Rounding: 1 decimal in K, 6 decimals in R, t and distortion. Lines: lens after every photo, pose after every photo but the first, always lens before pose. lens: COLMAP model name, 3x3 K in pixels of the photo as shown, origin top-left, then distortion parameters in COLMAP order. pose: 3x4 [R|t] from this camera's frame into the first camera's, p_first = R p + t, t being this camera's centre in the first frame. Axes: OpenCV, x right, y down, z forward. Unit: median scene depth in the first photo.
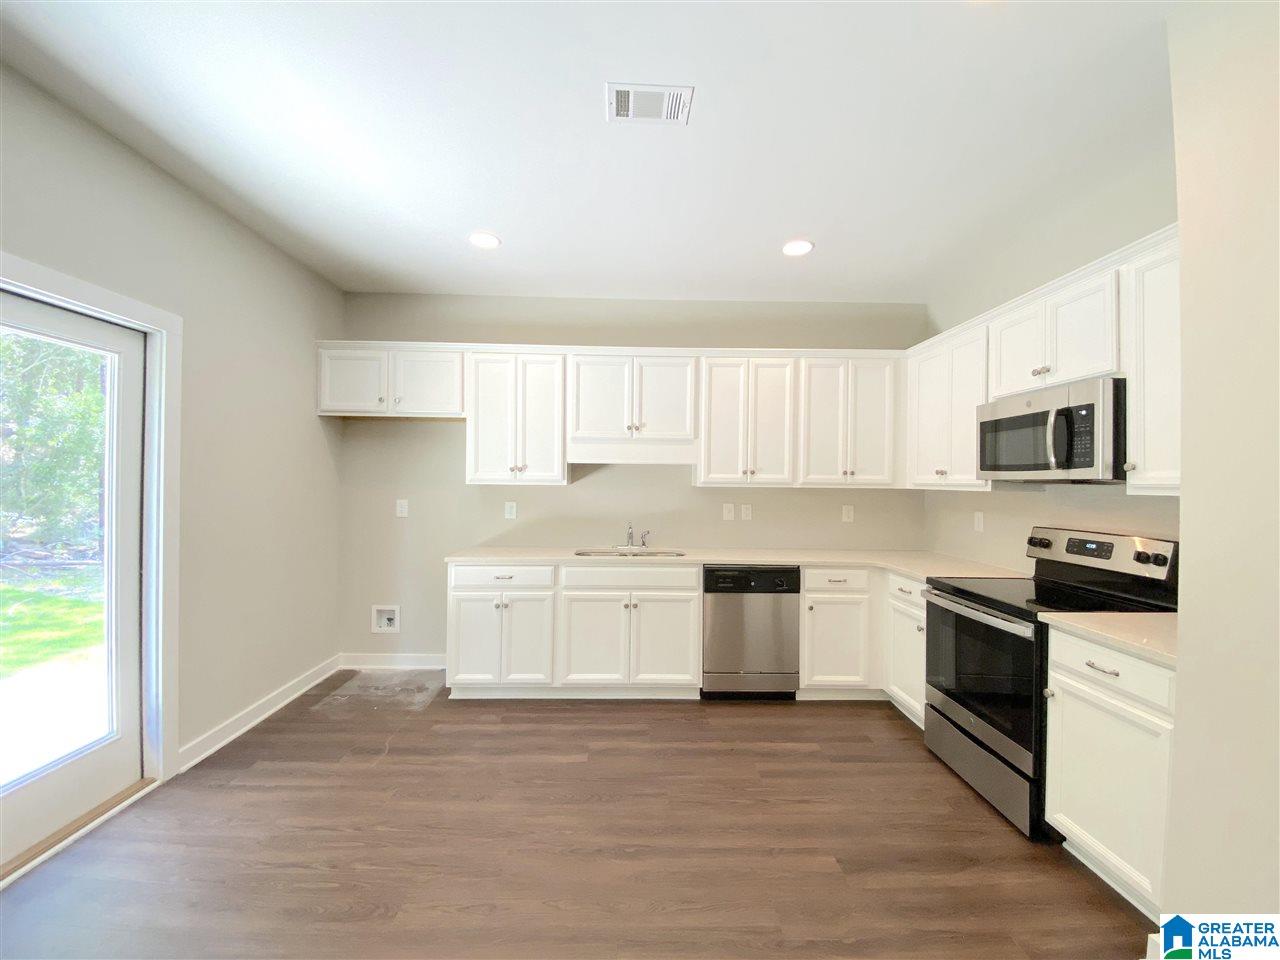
lens RADIAL K [[524.1, 0, 636.1], [0, 524.1, 479.0], [0, 0, 1]] dist [0.034861, -0.028674]
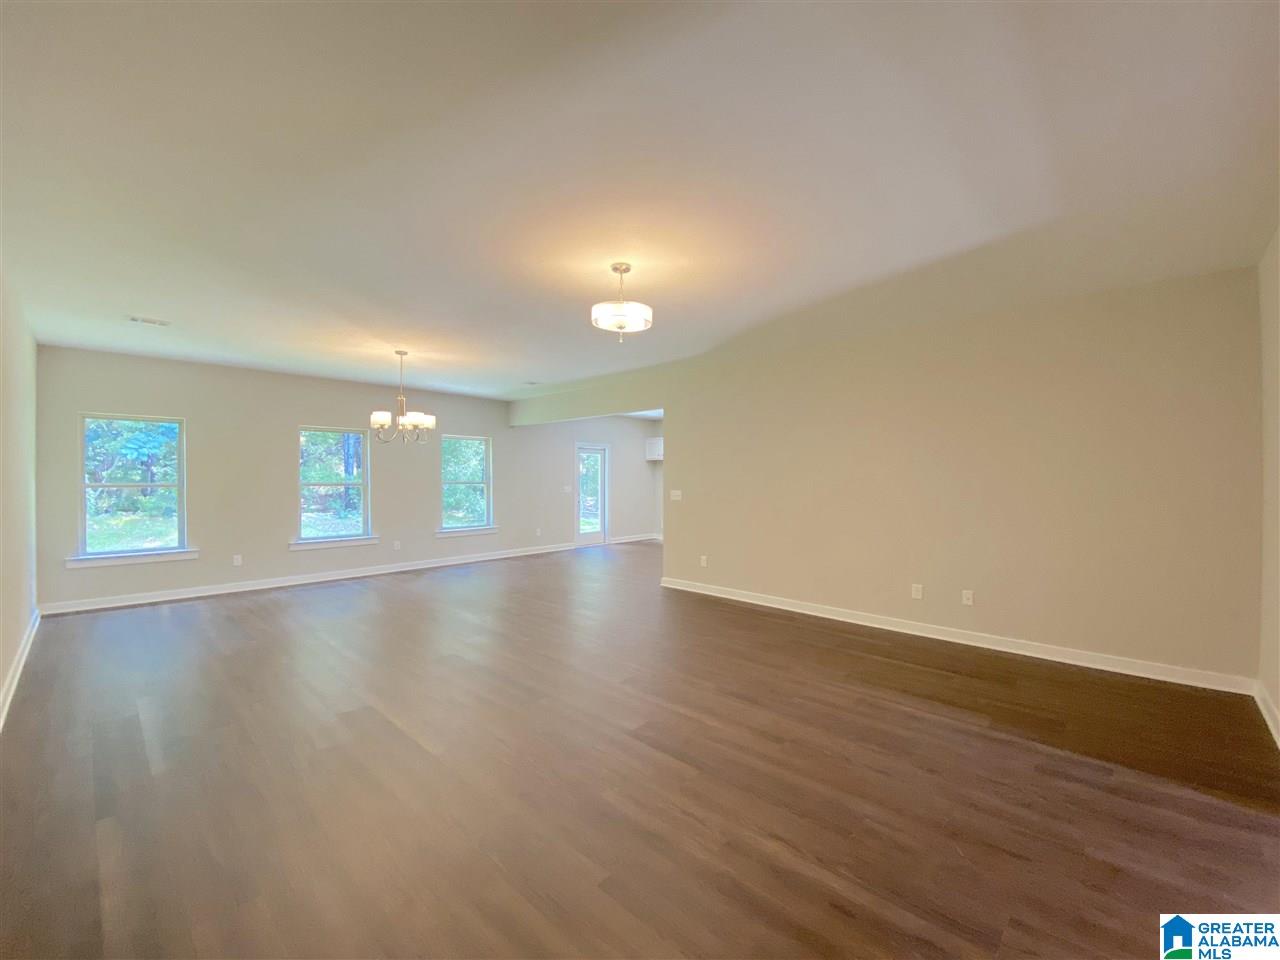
lens RADIAL K [[524.1, 0, 636.1], [0, 524.1, 479.0], [0, 0, 1]] dist [0.034861, -0.028674]
pose [[0.709328, -0.014869, -0.704722, 1.856962], [0.012968, 0.999884, -0.008044, 0.024265], [0.704760, -0.003433, 0.709438, -1.540012]]
